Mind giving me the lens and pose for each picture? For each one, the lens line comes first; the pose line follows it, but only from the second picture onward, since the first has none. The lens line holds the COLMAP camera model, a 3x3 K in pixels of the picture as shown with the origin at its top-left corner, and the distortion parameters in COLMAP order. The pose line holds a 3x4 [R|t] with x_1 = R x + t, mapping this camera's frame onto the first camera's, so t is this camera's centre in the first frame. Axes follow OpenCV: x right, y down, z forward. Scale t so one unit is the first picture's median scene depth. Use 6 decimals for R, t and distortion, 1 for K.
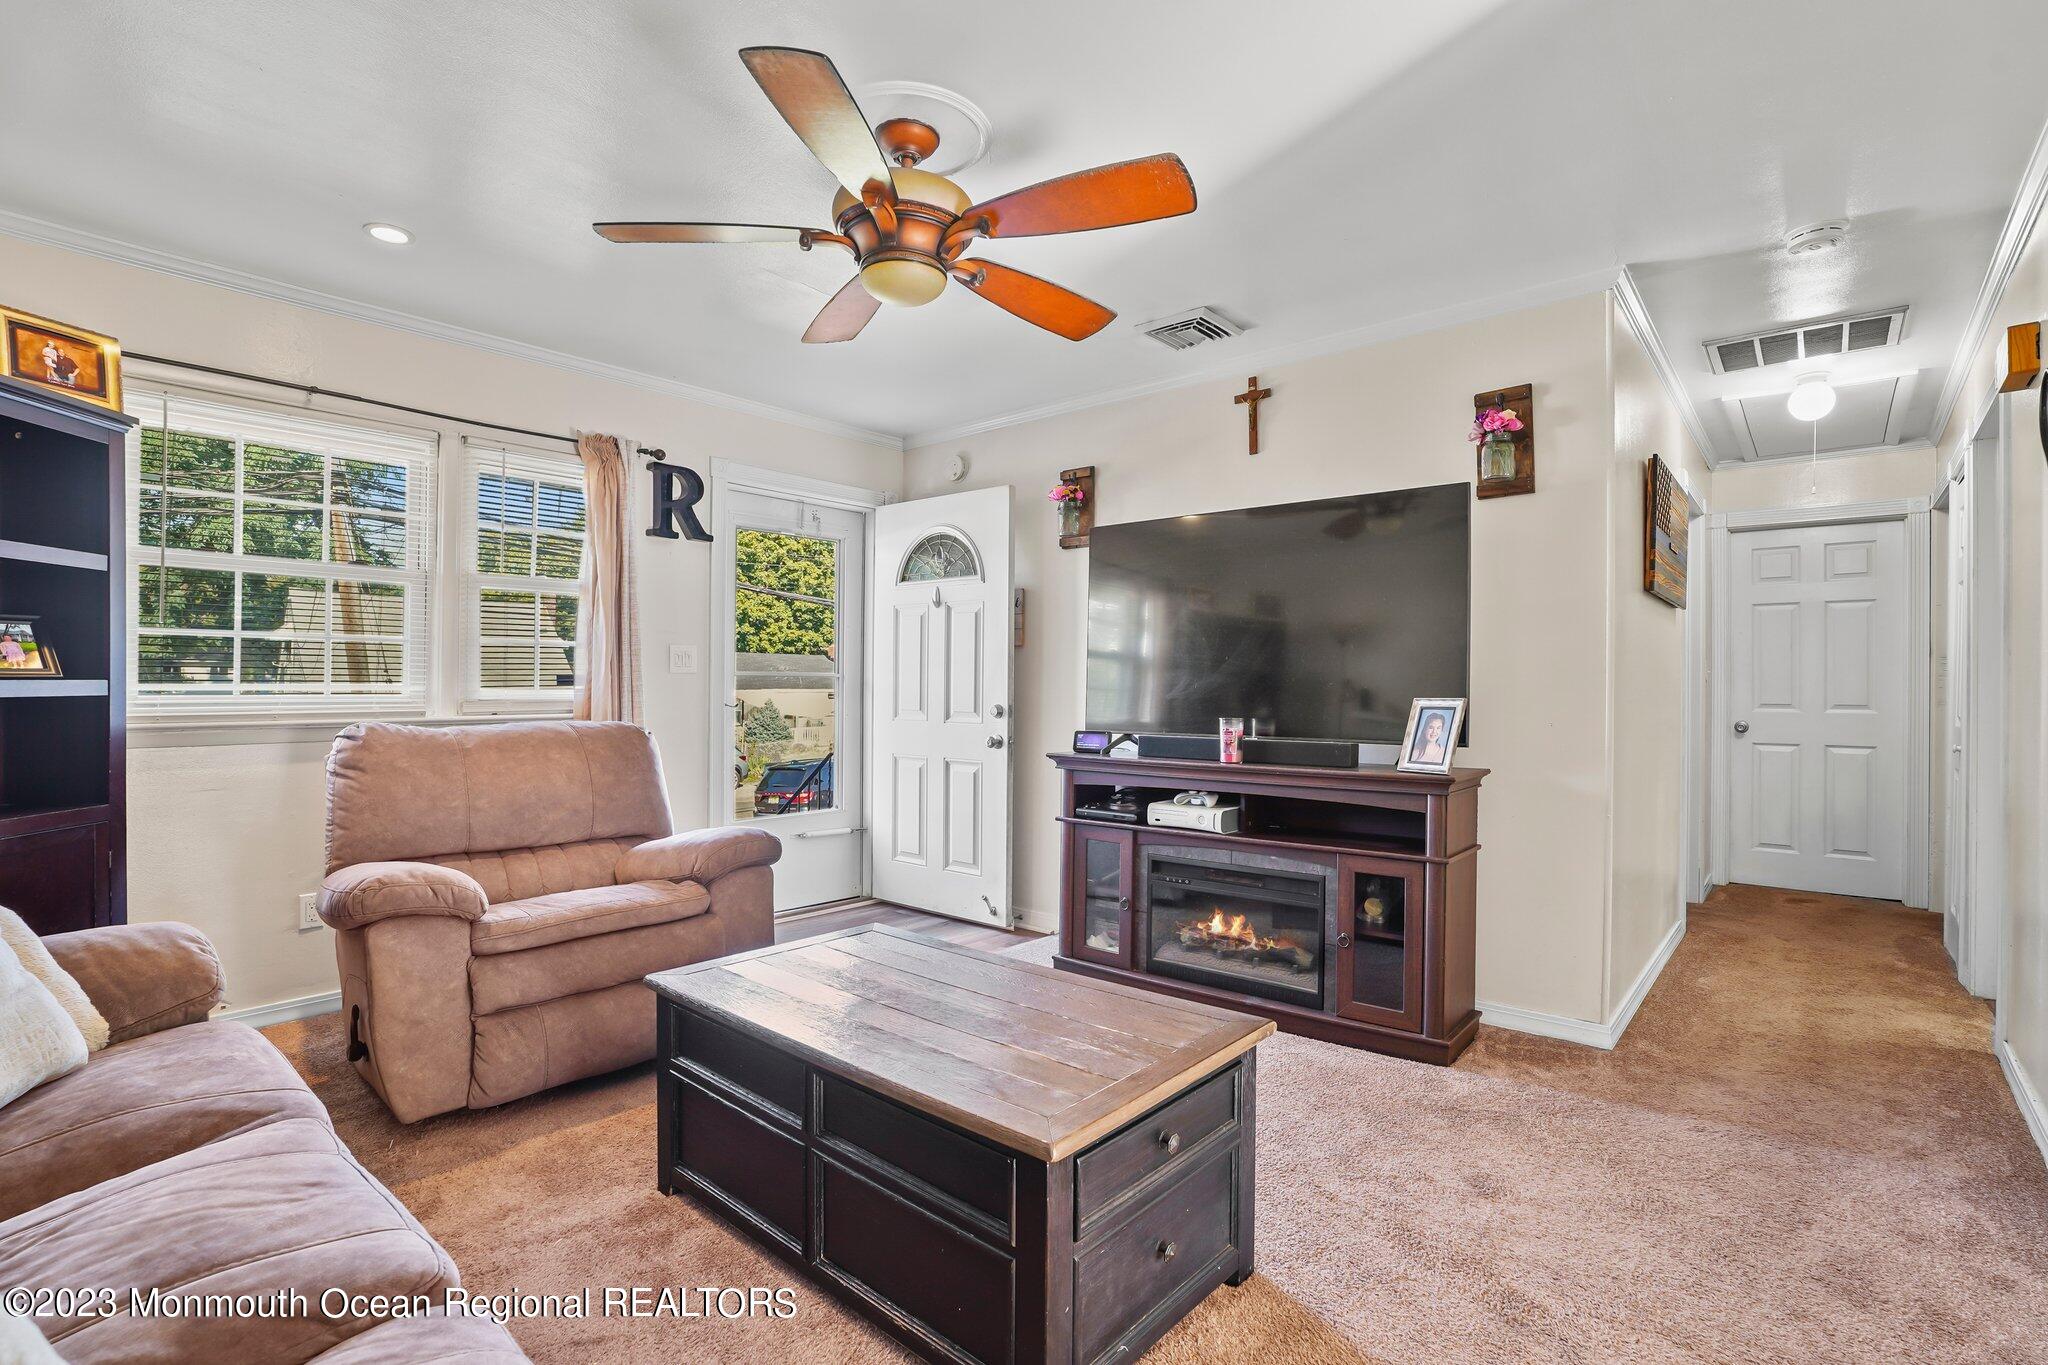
lens RADIAL K [[958.2, 0, 1022.5], [0, 958.2, 674.8], [0, 0, 1]] dist [-0.048498, 0.022952]
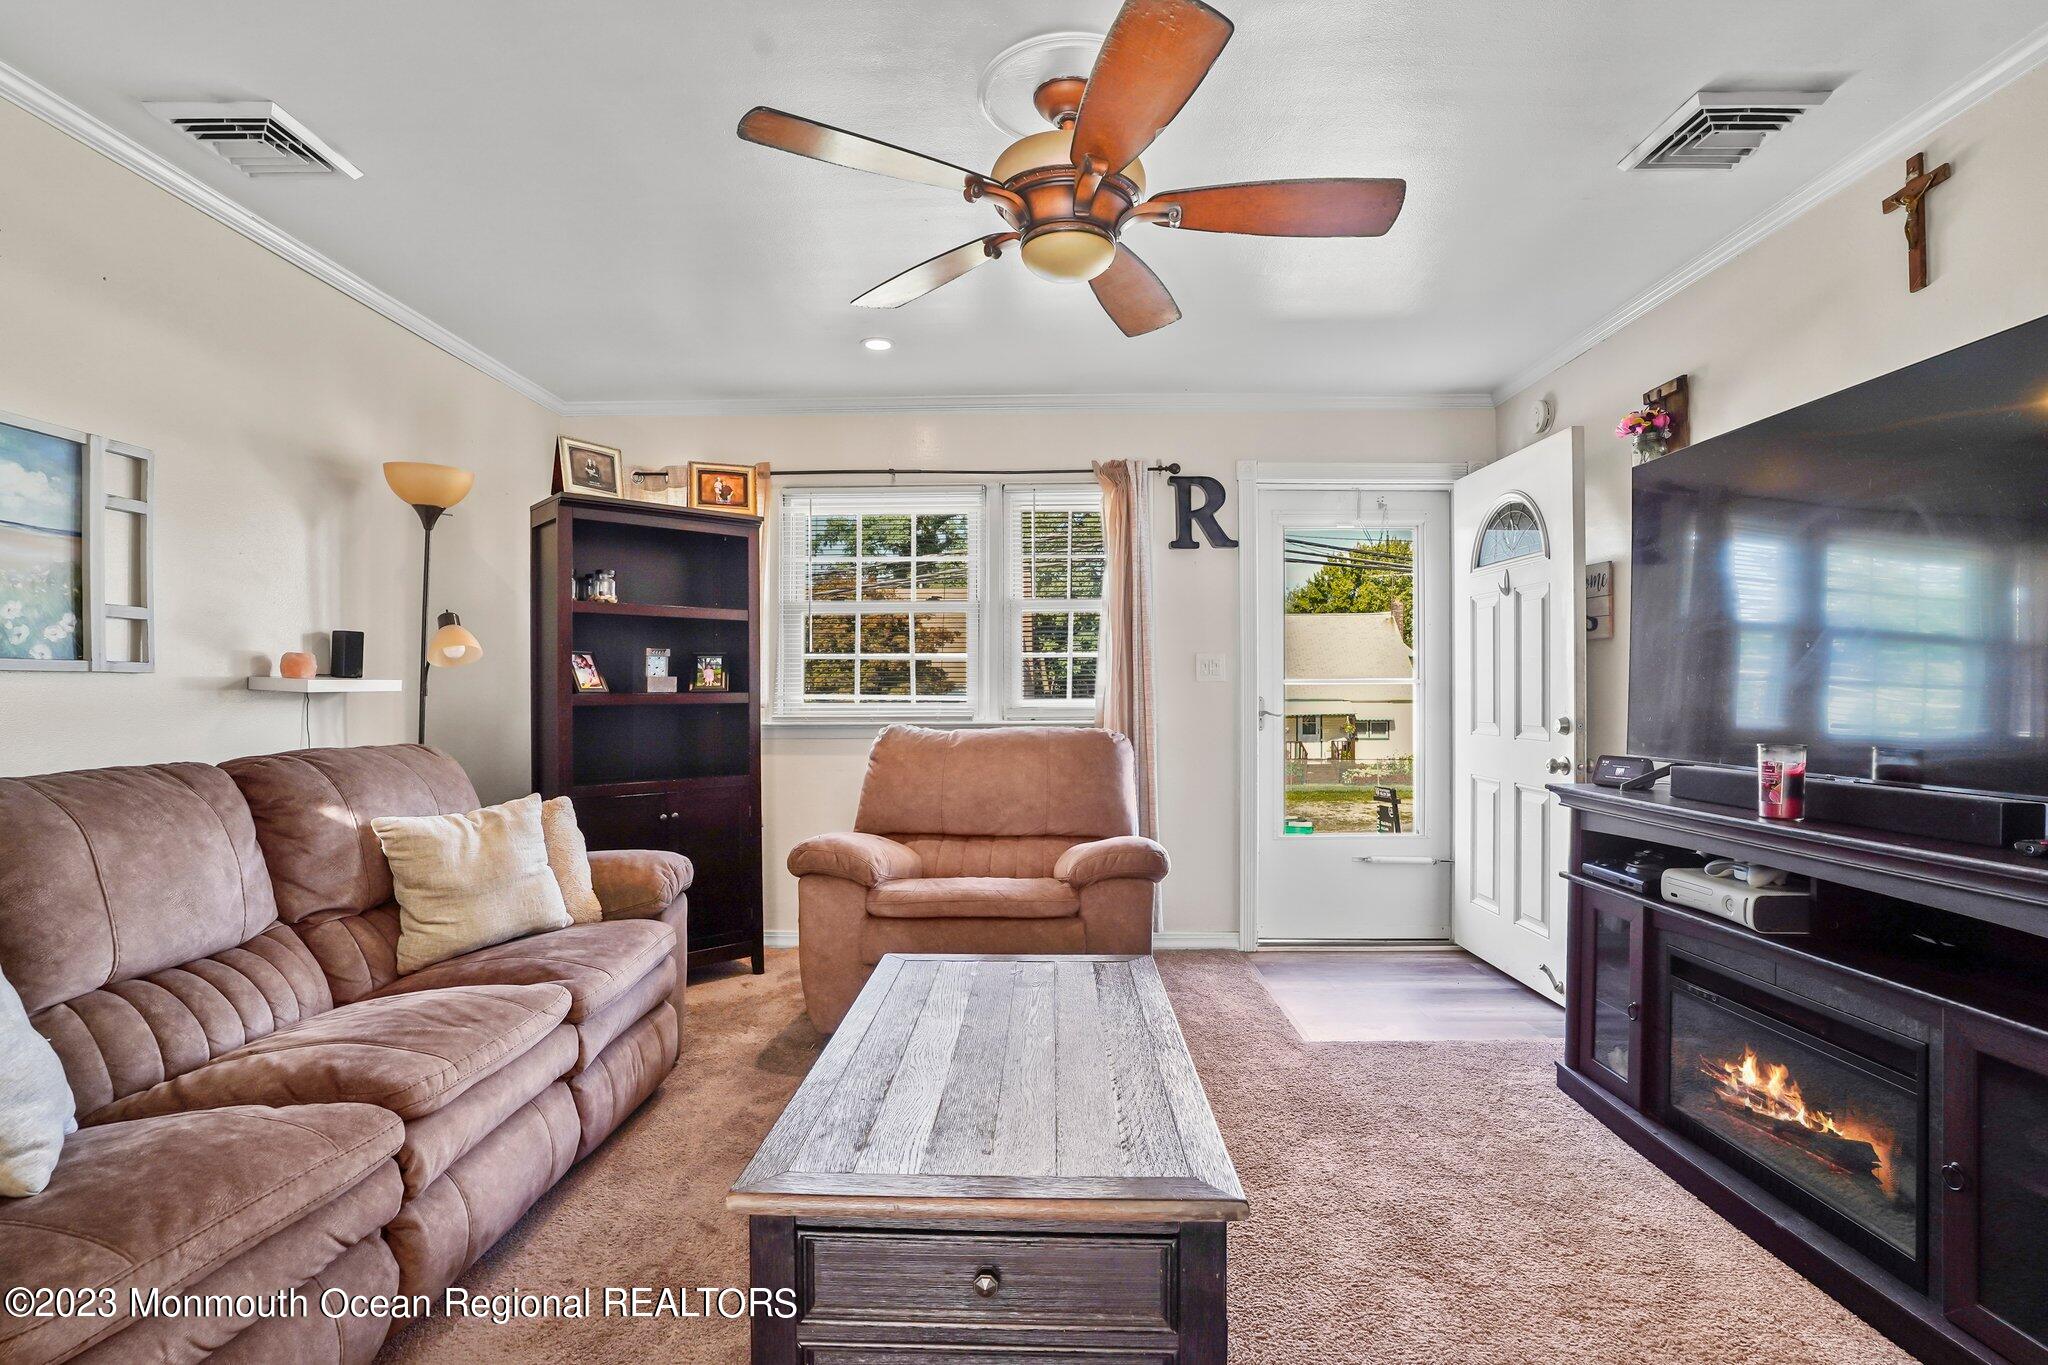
lens RADIAL K [[971.1, 0, 1023.5], [0, 971.1, 685.2], [0, 0, 1]] dist [-0.054635, 0.024558]
pose [[0.643102, -0.011104, -0.765700, 0.354069], [0.014068, 0.999897, -0.002685, 0.002291], [0.765652, -0.009046, 0.643192, 0.233435]]
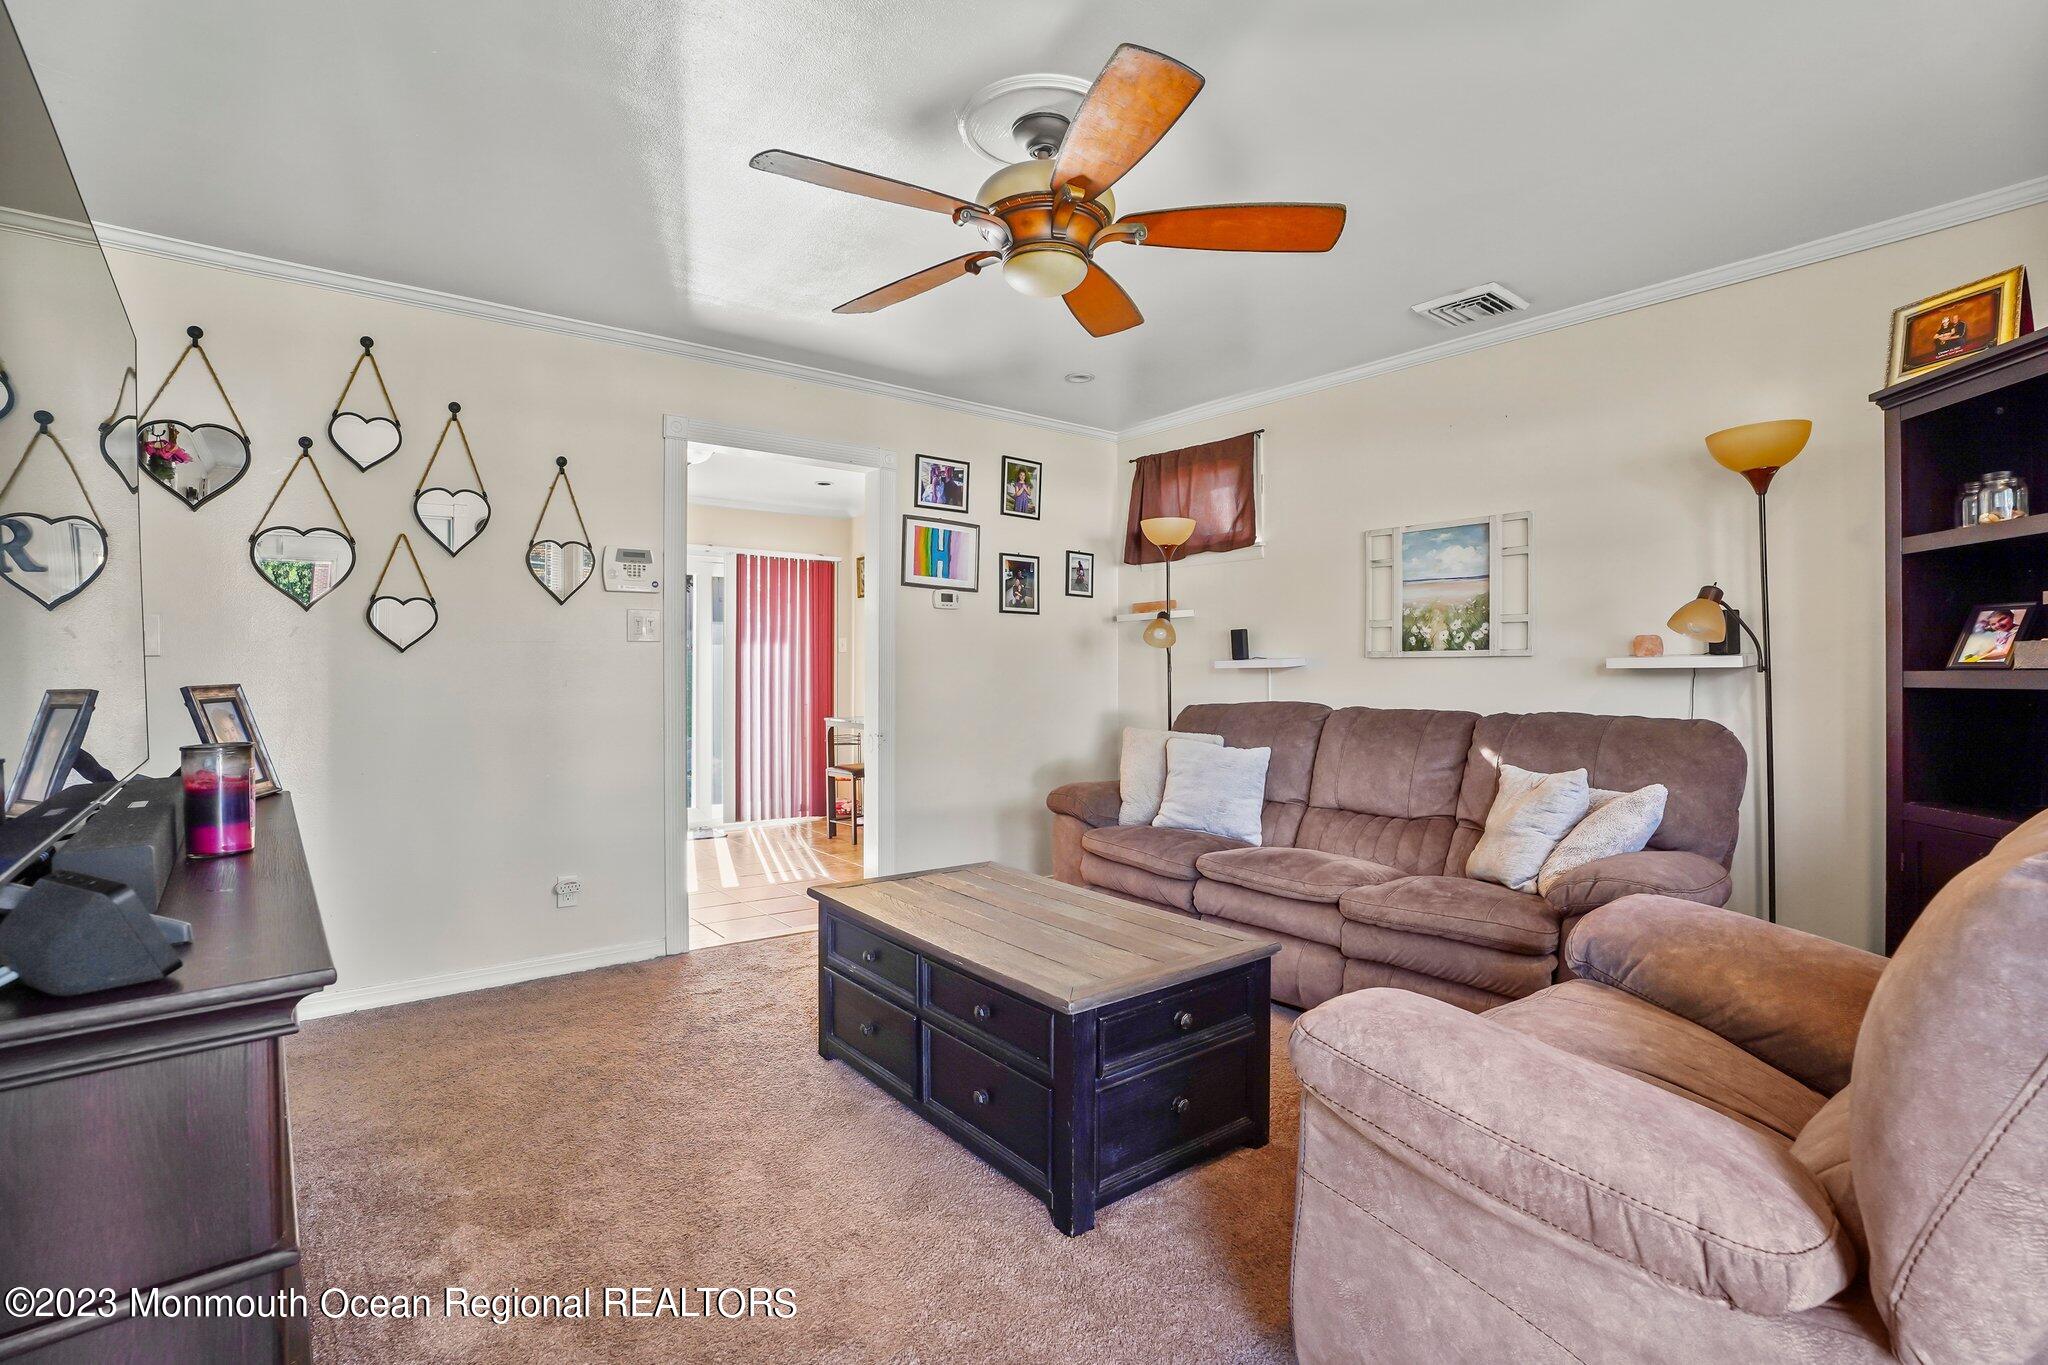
lens RADIAL K [[952.2, 0, 1026.9], [0, 952.2, 663.9], [0, 0, 1]] dist [-0.001467, -0.000180]
pose [[-0.983917, -0.006545, 0.178507, -0.186324], [-0.009526, 0.999829, -0.015845, 0.013131], [-0.178373, -0.017291, -0.983811, 1.276222]]
